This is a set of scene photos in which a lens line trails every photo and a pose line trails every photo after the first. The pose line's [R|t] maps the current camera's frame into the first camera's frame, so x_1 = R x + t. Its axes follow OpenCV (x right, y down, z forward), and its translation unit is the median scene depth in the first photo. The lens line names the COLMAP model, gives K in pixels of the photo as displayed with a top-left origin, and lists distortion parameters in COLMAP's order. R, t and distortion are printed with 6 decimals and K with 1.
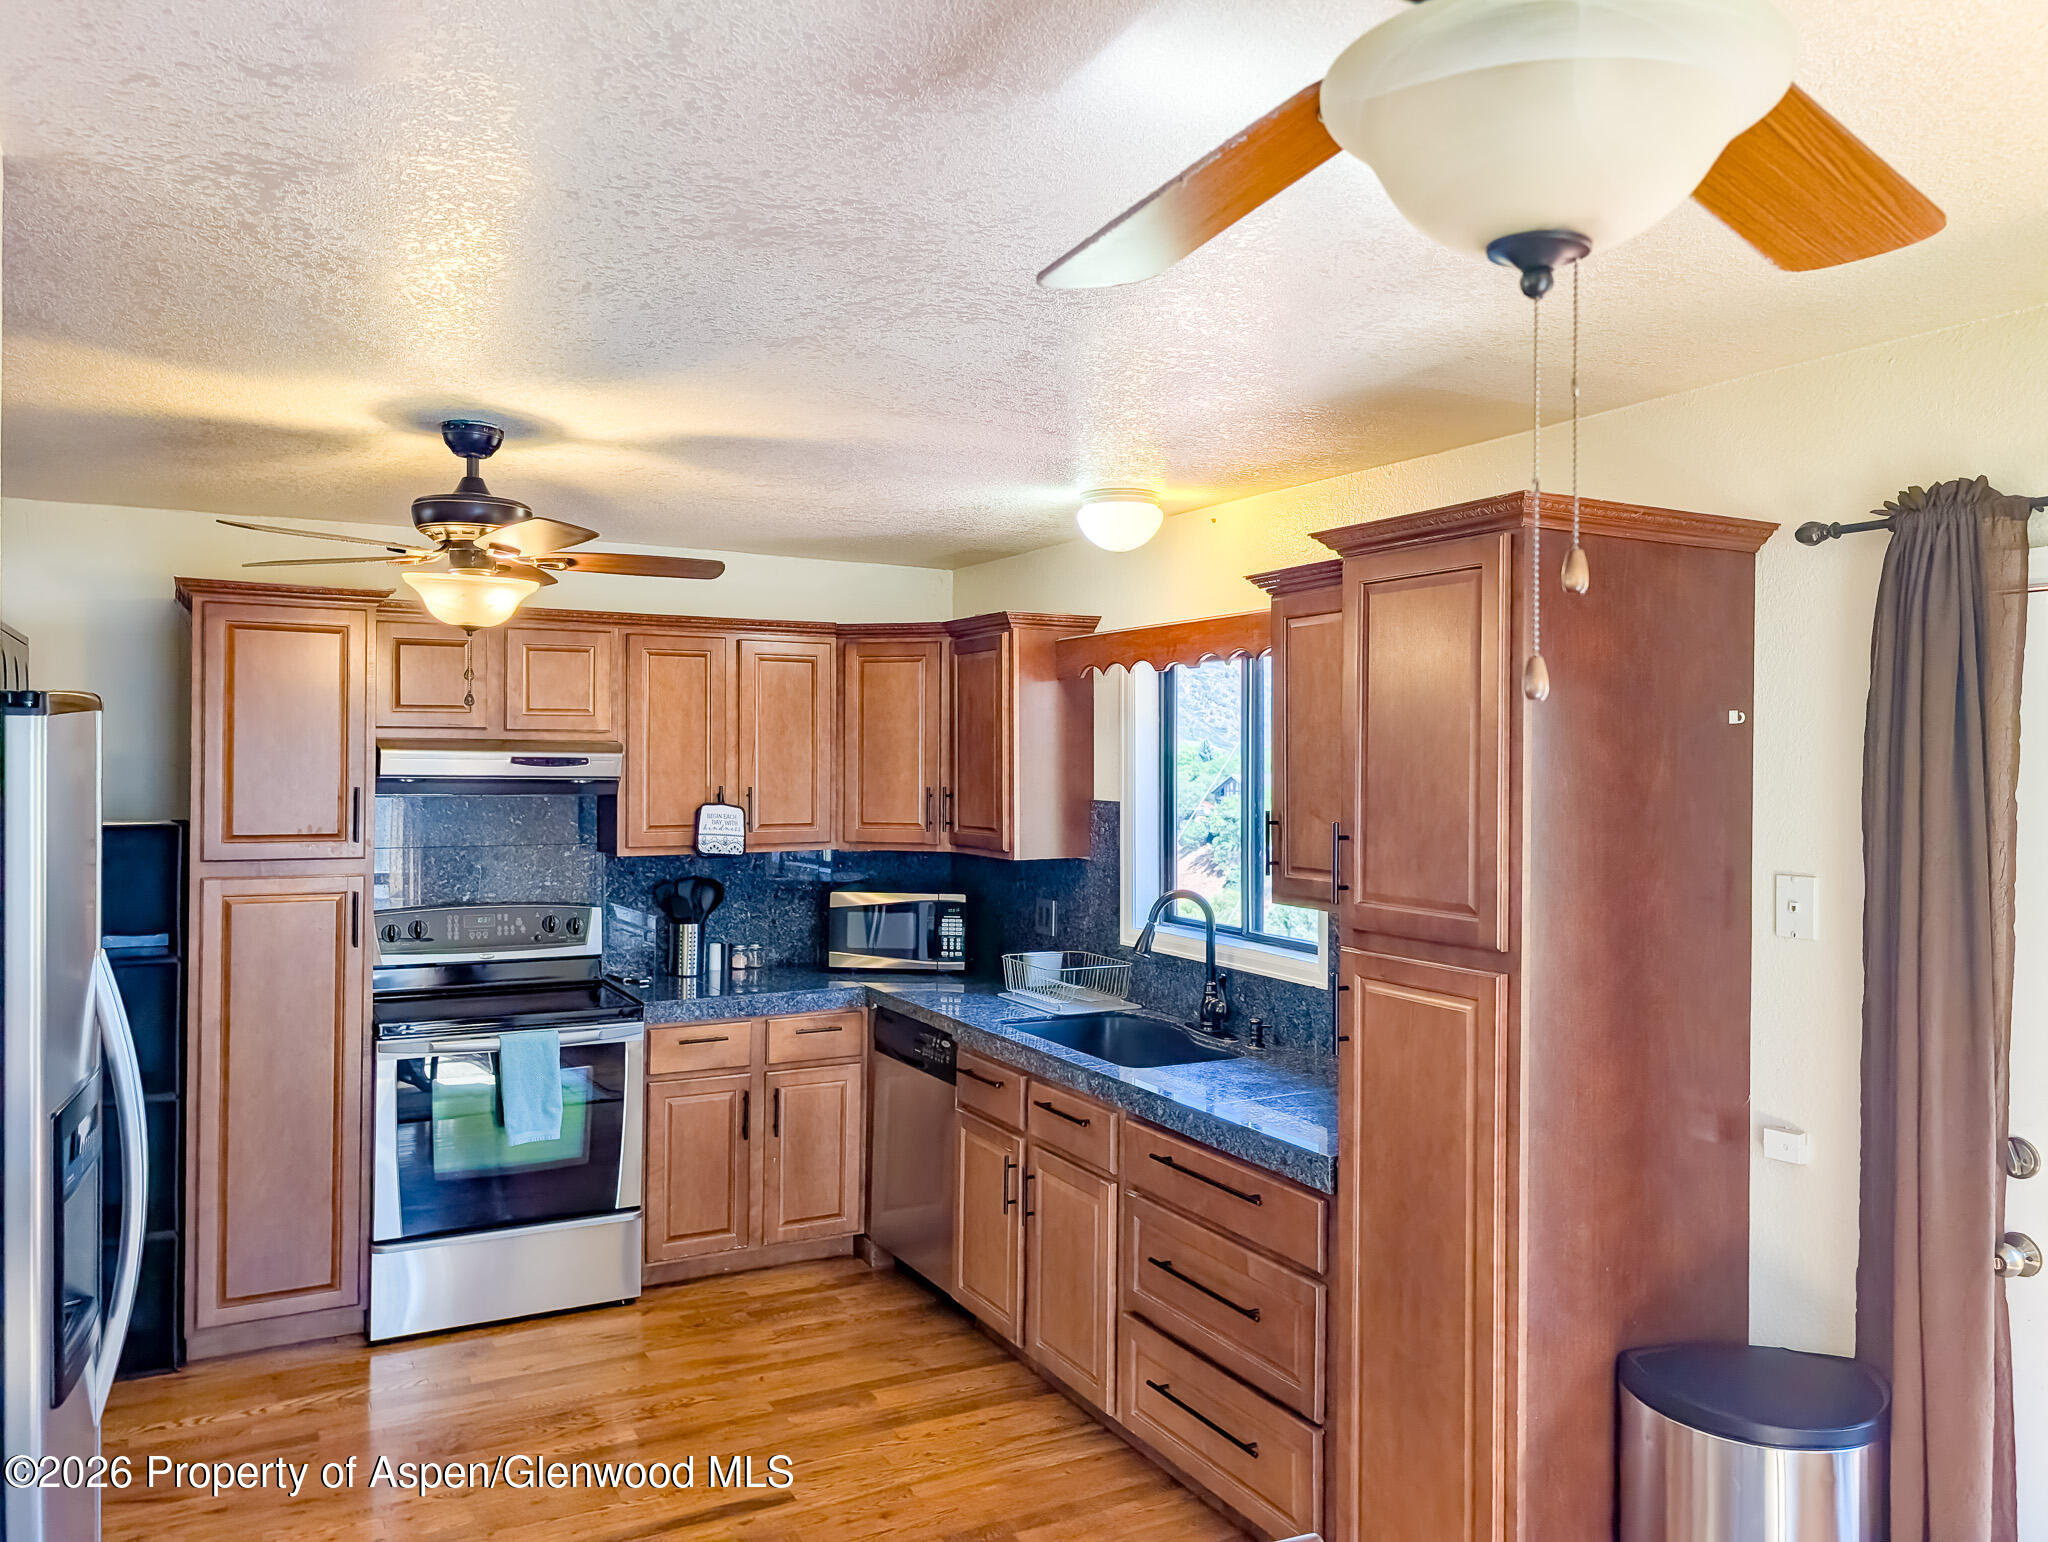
lens RADIAL K [[1454.8, 0, 1022.4], [0, 1454.8, 731.1], [0, 0, 1]] dist [-0.054083, -0.004001]
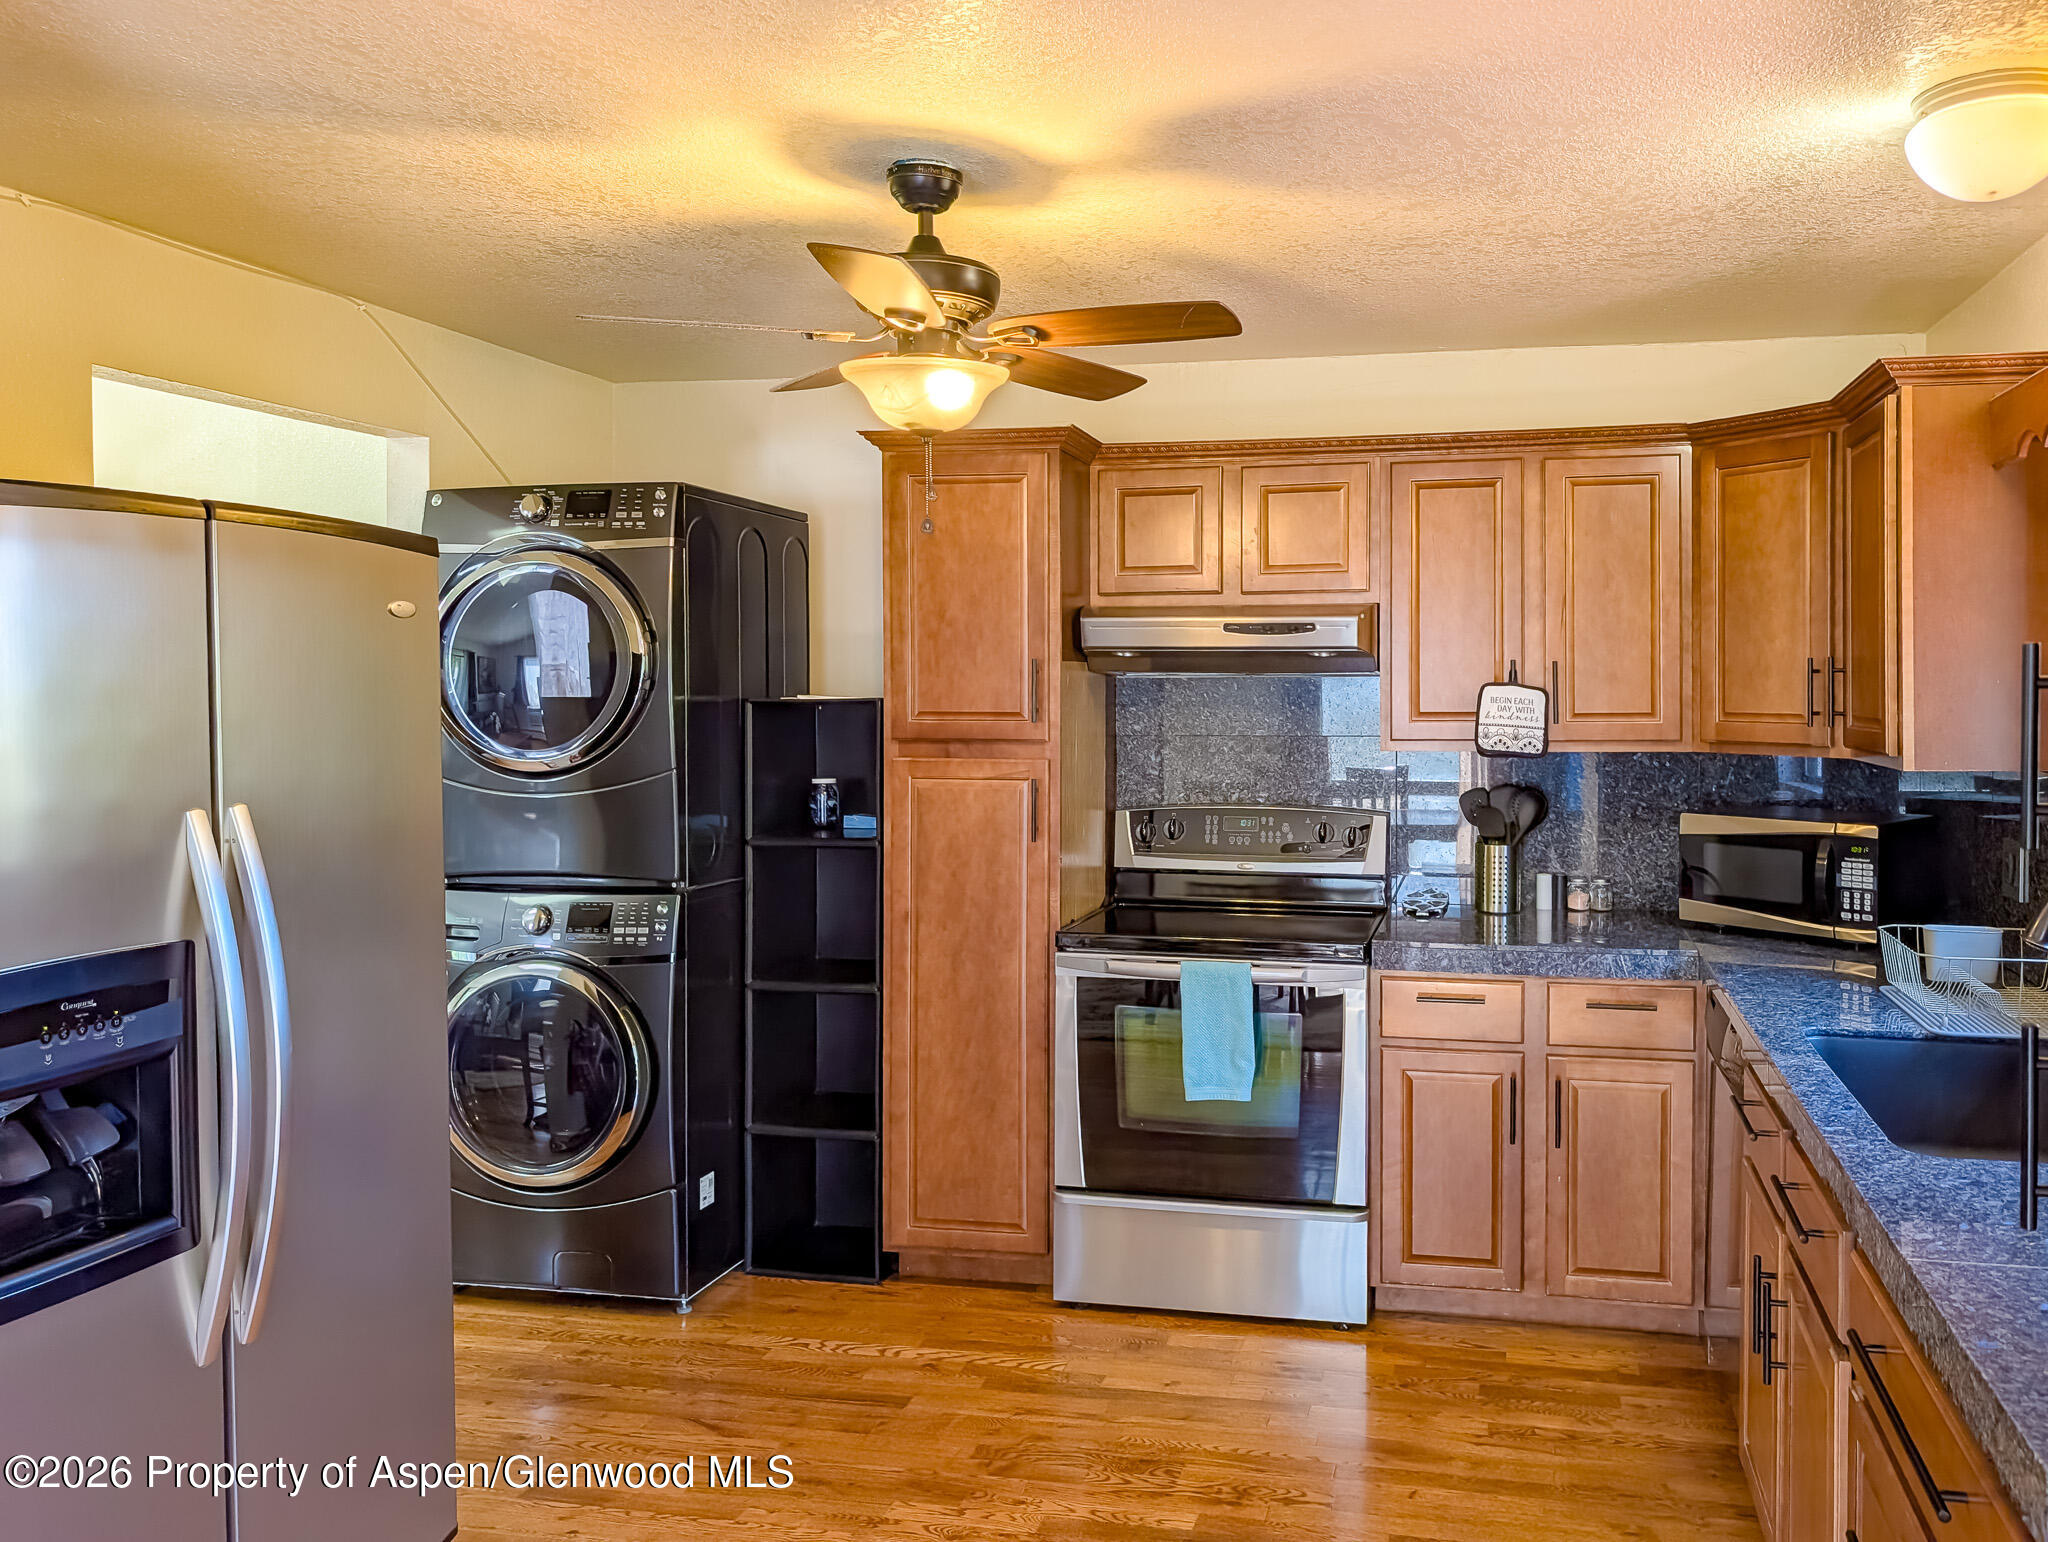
lens RADIAL K [[1572.3, 0, 1023.2], [0, 1572.3, 708.8], [0, 0, 1]] dist [0.053378, -0.139047]
pose [[0.759760, 0.011935, -0.650094, 0.132295], [0.018933, 0.999001, 0.040467, 0.026991], [0.649928, -0.043053, 0.758776, 0.243575]]
